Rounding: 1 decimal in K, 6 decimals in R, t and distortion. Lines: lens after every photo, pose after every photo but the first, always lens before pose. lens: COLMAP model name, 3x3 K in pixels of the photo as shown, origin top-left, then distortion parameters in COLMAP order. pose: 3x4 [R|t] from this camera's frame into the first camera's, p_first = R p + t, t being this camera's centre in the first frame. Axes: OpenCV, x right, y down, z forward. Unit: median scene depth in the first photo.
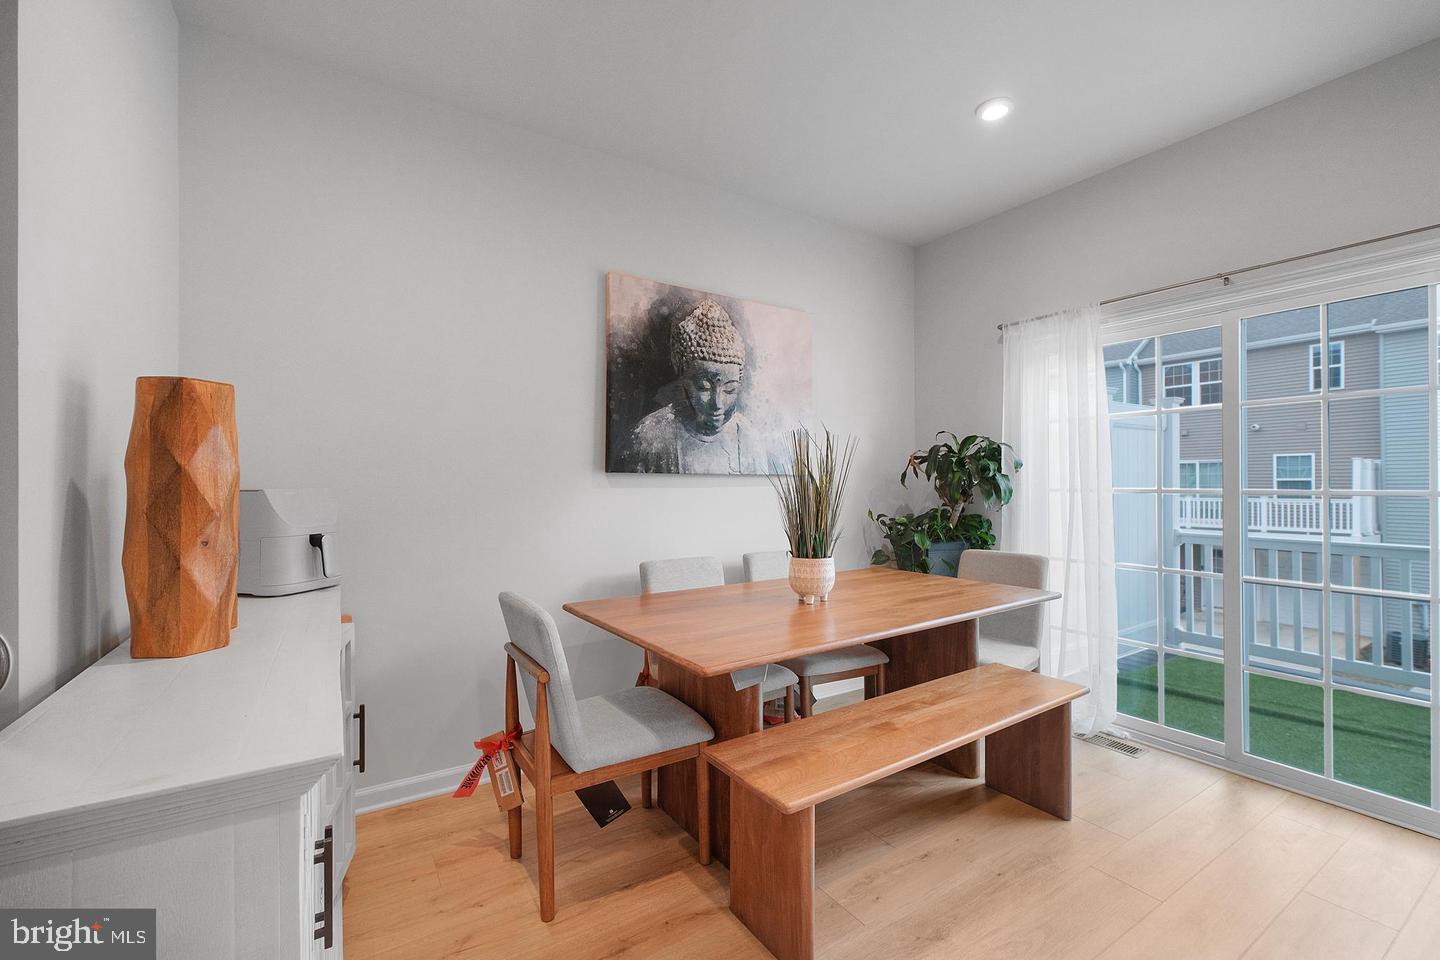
lens RADIAL K [[605.2, 0, 726.0], [0, 605.2, 469.3], [0, 0, 1]] dist [-0.002699, -0.000029]
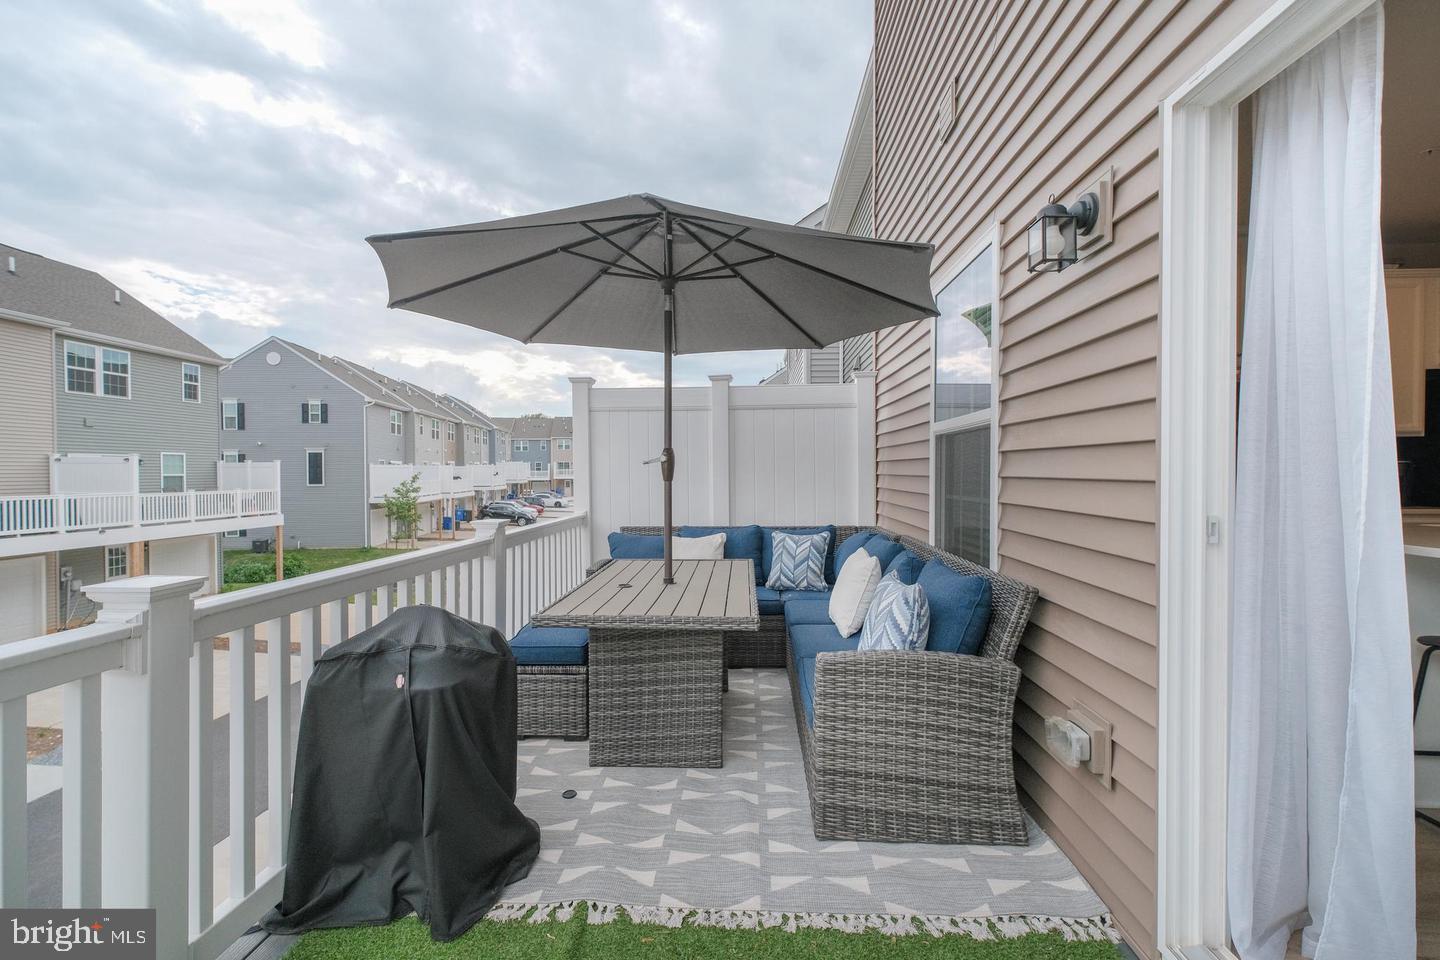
lens RADIAL K [[605.2, 0, 719.7], [0, 605.2, 473.9], [0, 0, 1]] dist [-0.002699, -0.000029]
pose [[-0.807825, 0.007328, 0.589376, -0.523242], [0.005236, 0.999972, -0.005256, 0.023070], [-0.589399, -0.001160, -0.807841, 1.230643]]
